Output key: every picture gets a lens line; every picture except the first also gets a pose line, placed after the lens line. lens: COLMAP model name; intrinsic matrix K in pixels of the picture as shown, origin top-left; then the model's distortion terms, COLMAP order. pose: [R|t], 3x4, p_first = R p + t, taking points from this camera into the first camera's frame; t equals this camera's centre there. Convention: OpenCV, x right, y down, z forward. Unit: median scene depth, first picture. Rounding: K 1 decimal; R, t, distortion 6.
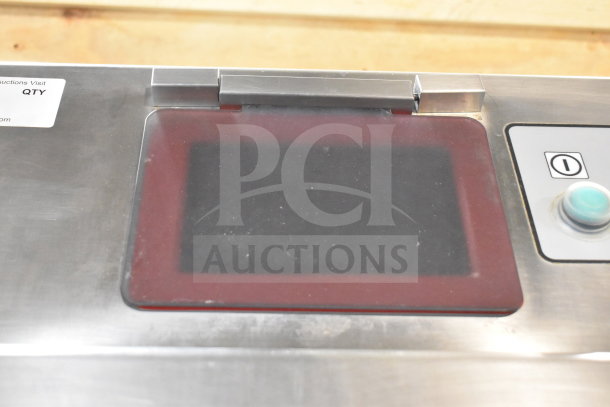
lens RADIAL K [[922.8, 0, 307.1], [0, 922.8, 186.0], [0, 0, 1]] dist [-0.010292, -0.093340]
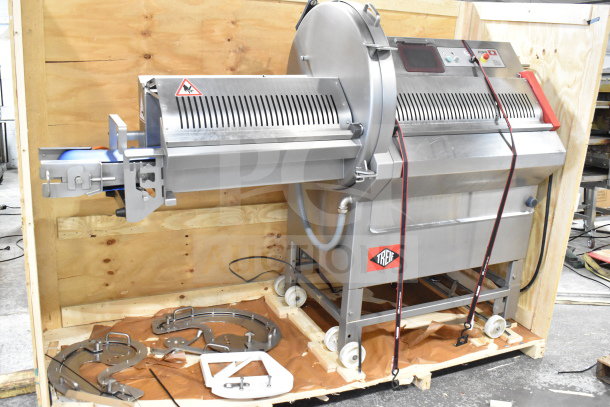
lens RADIAL K [[595.5, 0, 305.0], [0, 595.5, 203.5], [0, 0, 1]] dist [-0.076864, 0.000097]
pose [[0.925996, -0.086652, 0.367454, -2.653134], [-0.033976, 0.950227, 0.309699, -0.308807], [-0.376001, -0.299265, 0.876963, -3.167919]]
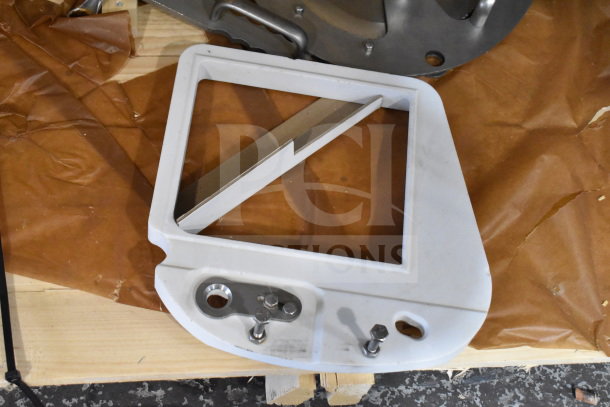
lens RADIAL K [[1020.2, 0, 305.0], [0, 1020.2, 203.5], [0, 0, 1]] dist [-0.018852, 0.047629]
pose [[0.999025, 0.016928, 0.040785, -1.671118], [-0.044158, 0.377369, 0.925010, 0.495665], [0.000268, -0.925908, 0.377748, -0.266397]]
